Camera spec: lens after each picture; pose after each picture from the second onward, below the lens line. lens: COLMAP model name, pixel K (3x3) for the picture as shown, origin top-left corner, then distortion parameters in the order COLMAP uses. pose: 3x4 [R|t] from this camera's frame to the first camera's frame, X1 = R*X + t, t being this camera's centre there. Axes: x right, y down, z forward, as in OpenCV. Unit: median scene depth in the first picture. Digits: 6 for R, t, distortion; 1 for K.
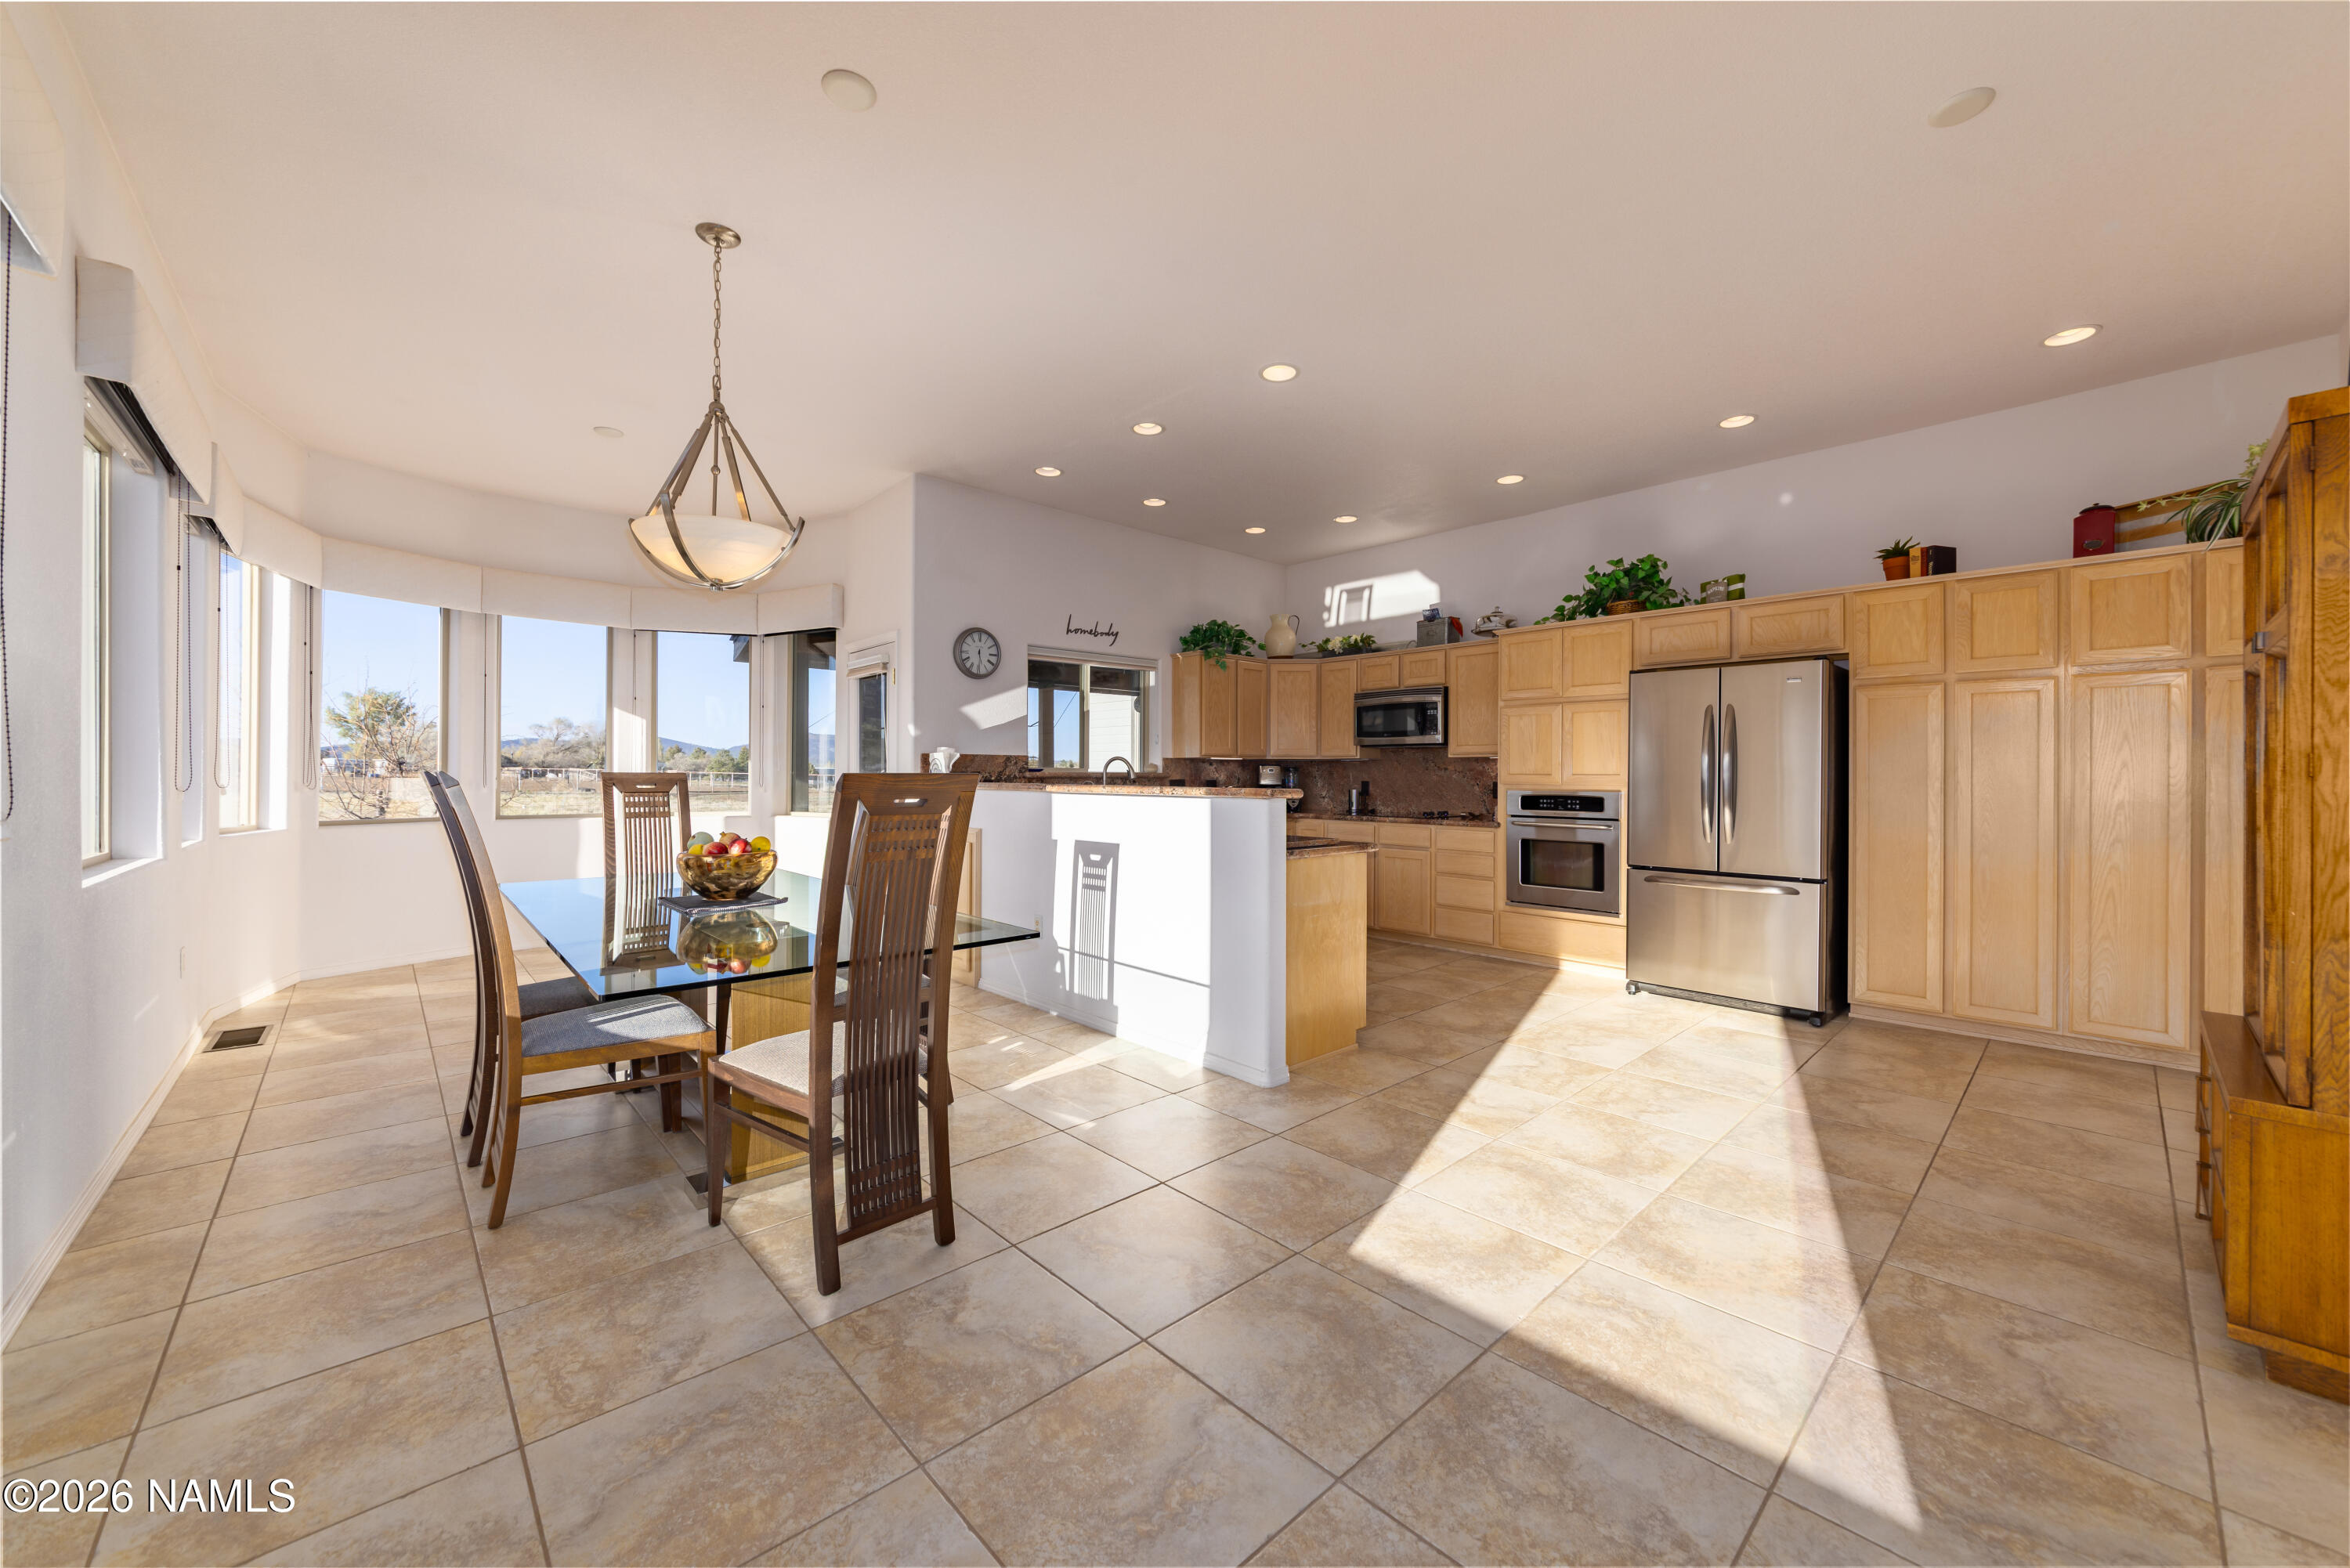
lens RADIAL K [[885.6, 0, 1175.0], [0, 885.6, 784.0], [0, 0, 1]] dist [0.000044, 0.000005]
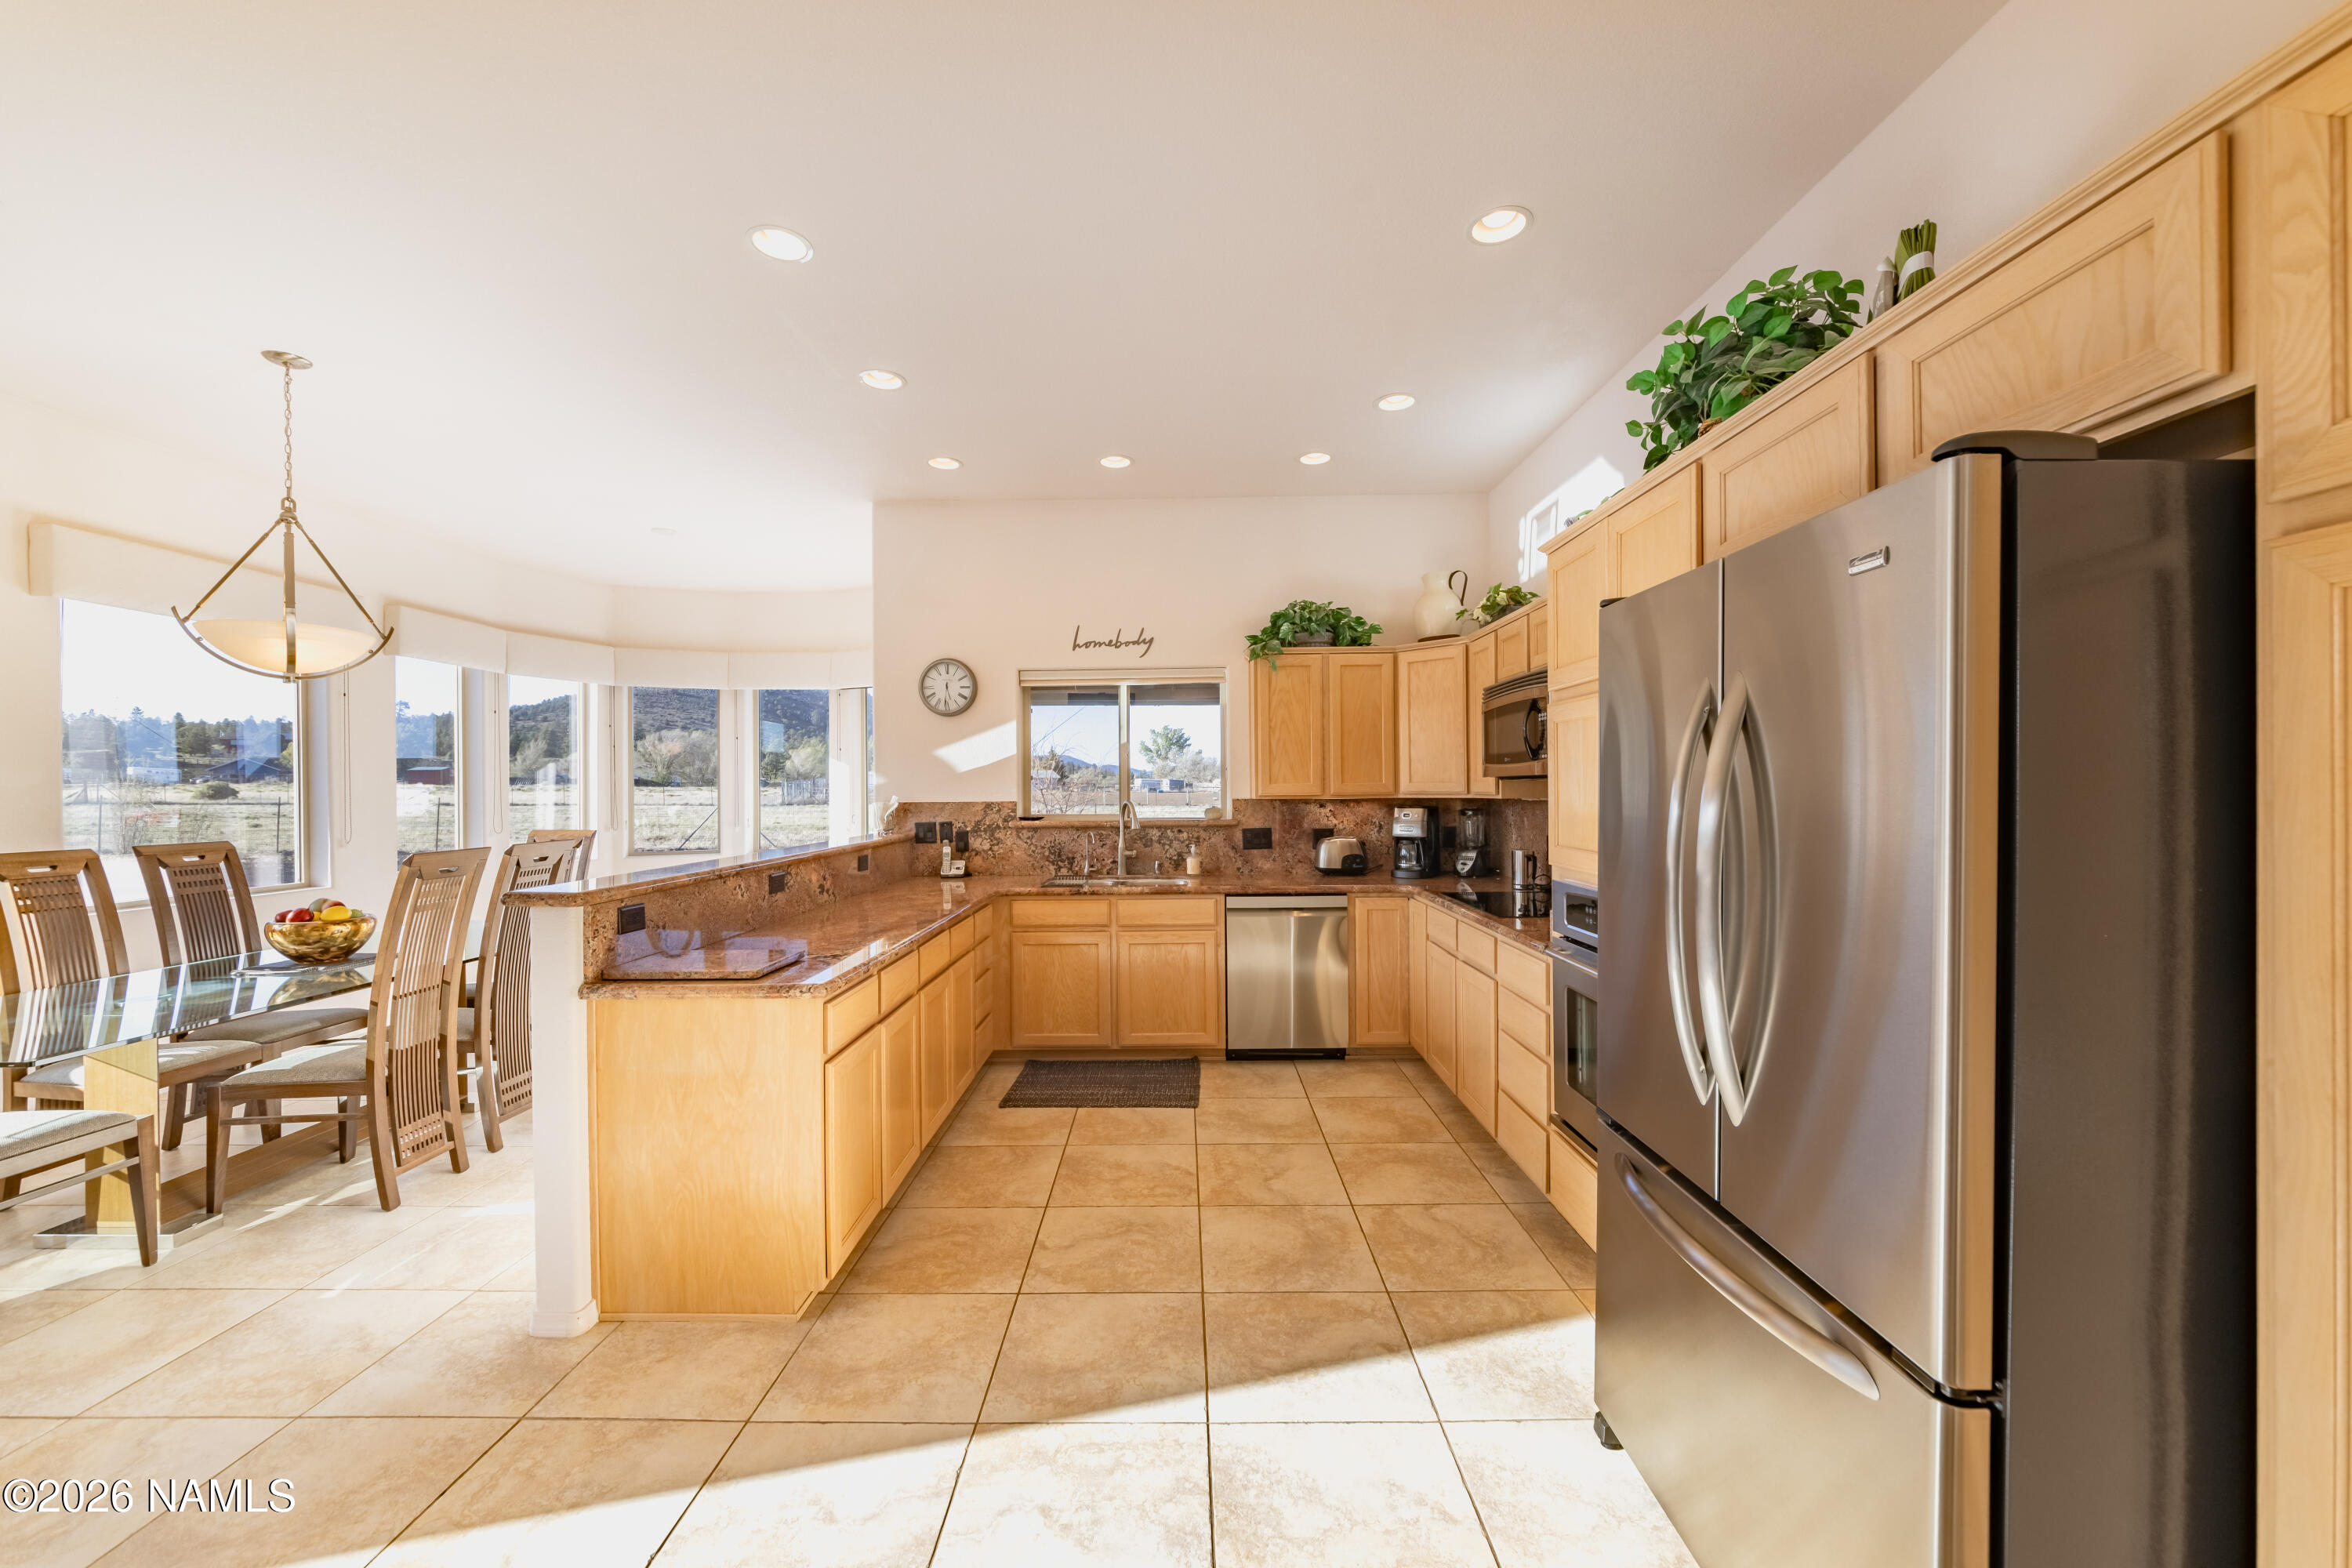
lens RADIAL K [[905.0, 0, 1176.0], [0, 905.0, 784.0], [0, 0, 1]] dist [0.001117, 0.000061]
pose [[0.716125, -0.012344, -0.697863, 0.575870], [0.004359, 0.999903, -0.013213, -0.038773], [0.697958, 0.006420, 0.716110, 0.518351]]
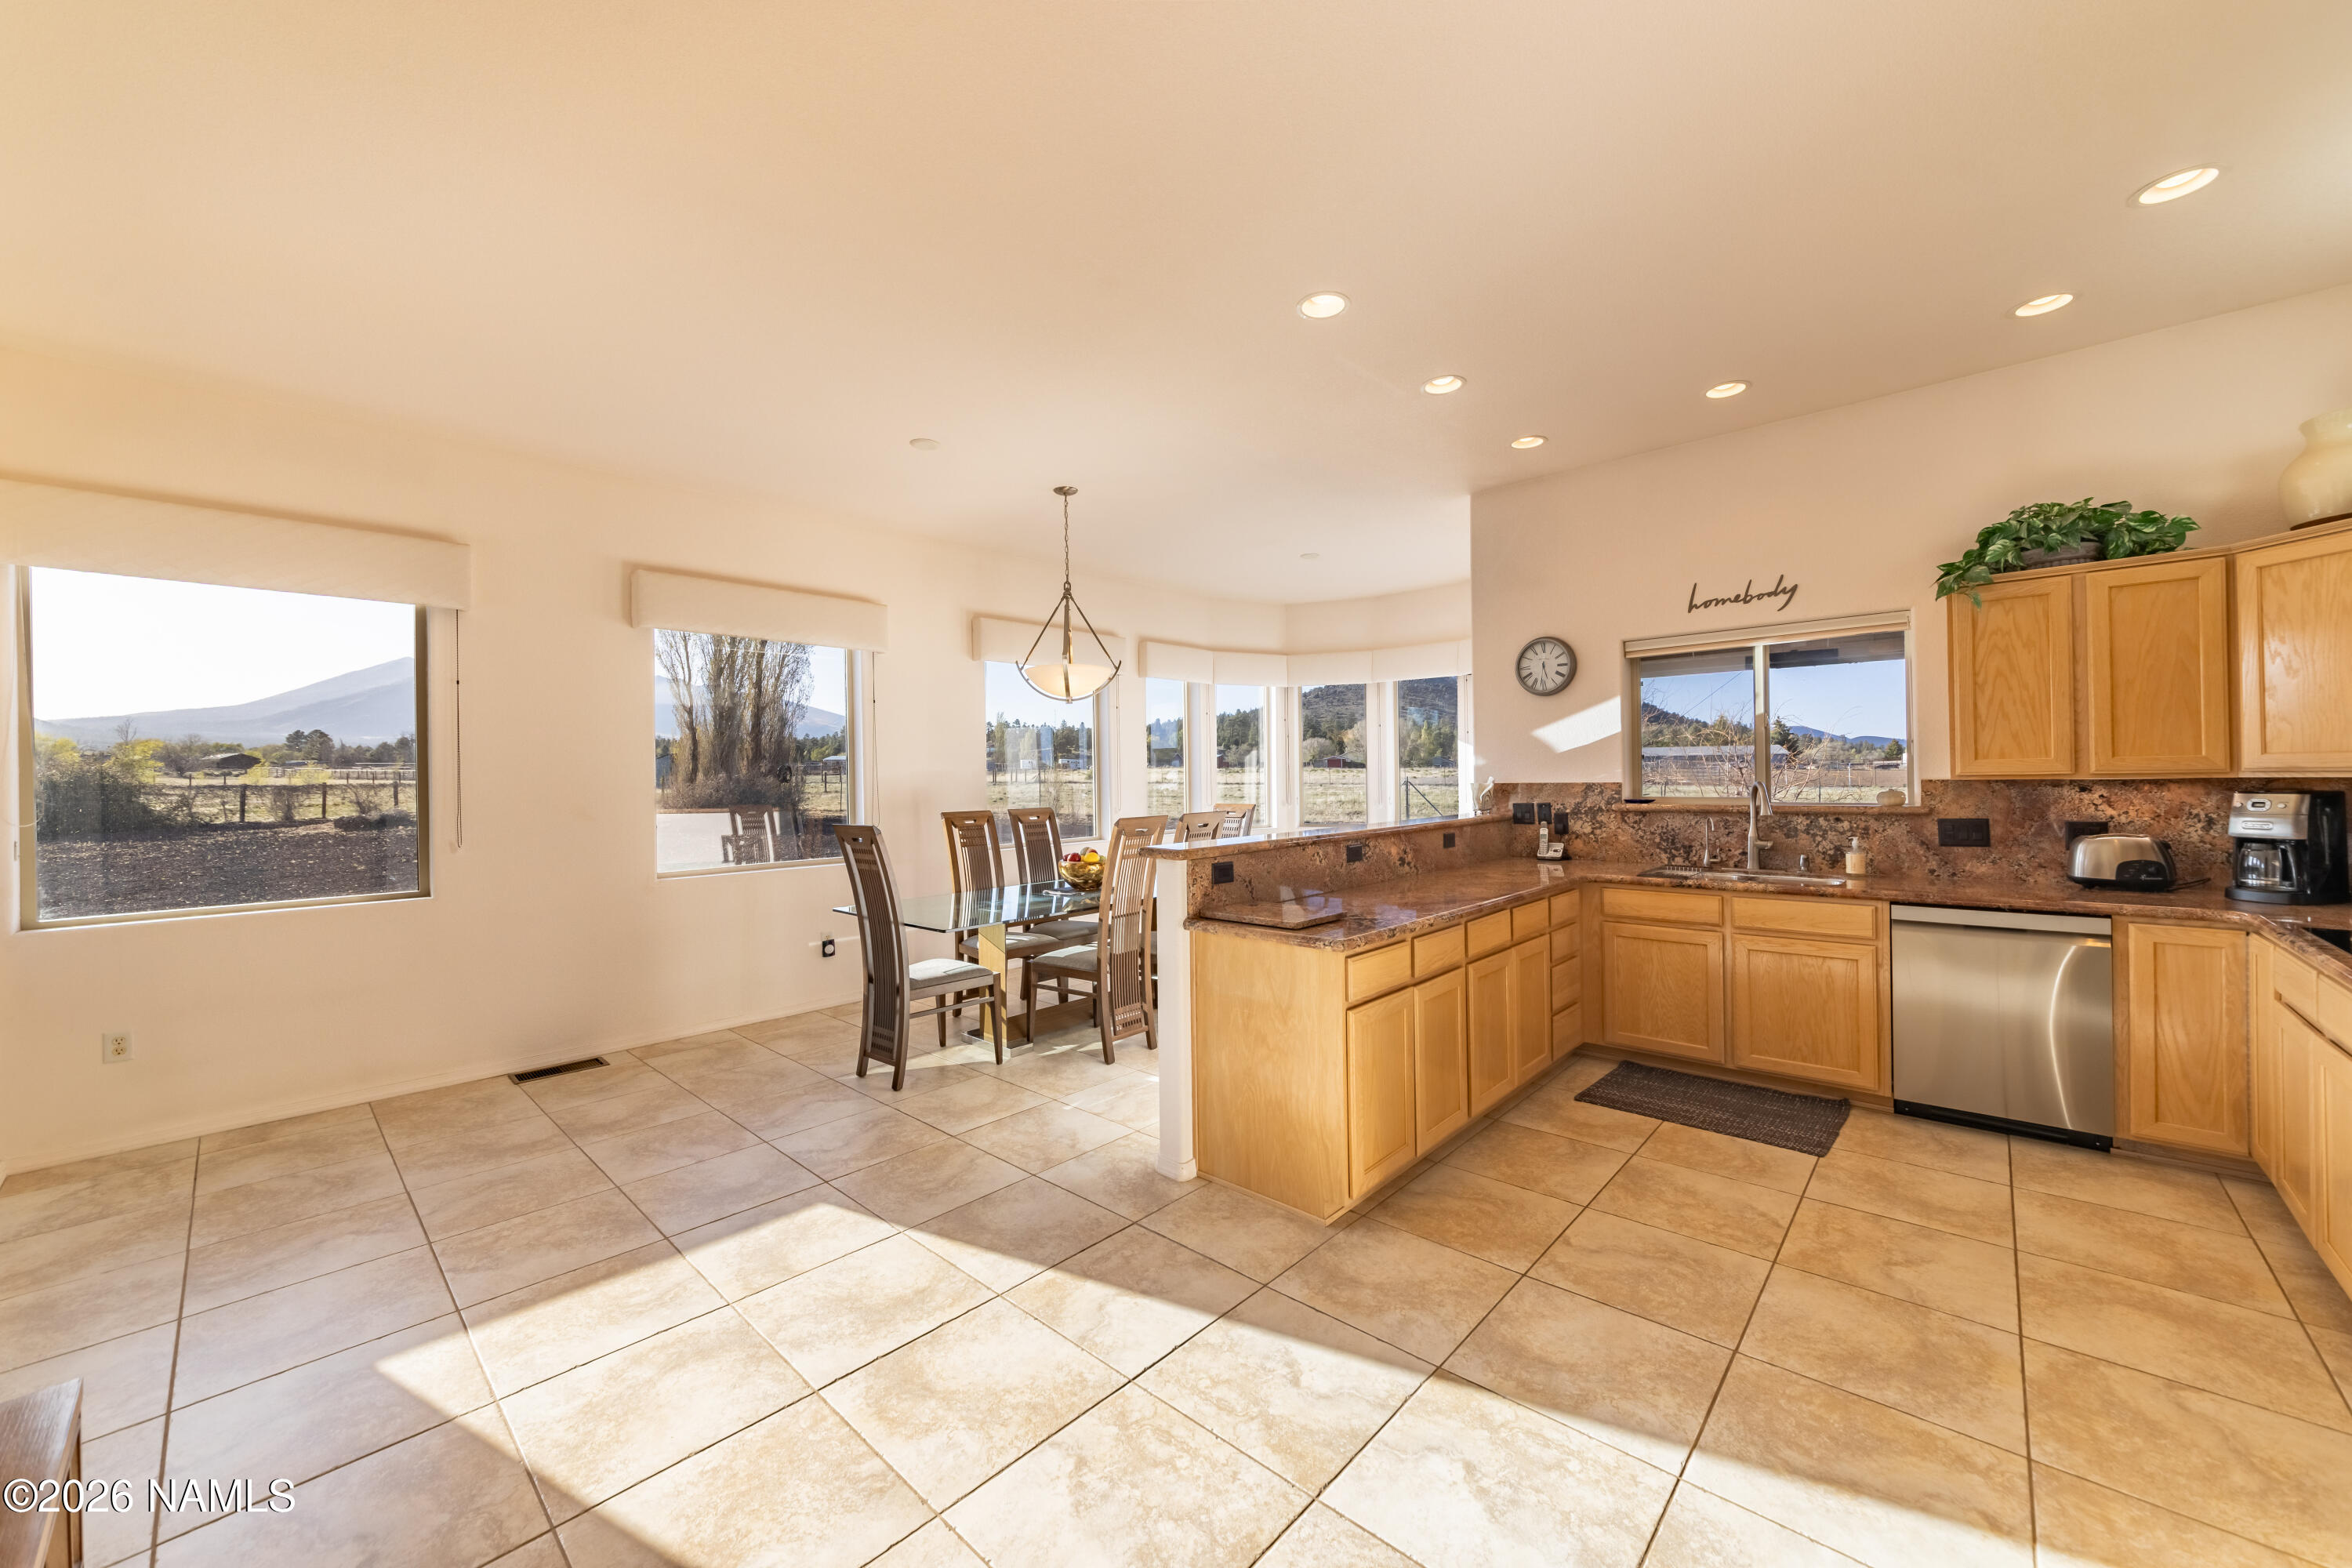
lens RADIAL K [[897.8, 0, 1179.5], [0, 897.8, 777.0], [0, 0, 1]] dist [-0.000033, -0.000065]
pose [[0.068630, -0.004844, -0.997630, 0.635448], [0.004326, 0.999980, -0.004558, -0.036964], [0.997633, -0.004003, 0.068650, 0.588716]]
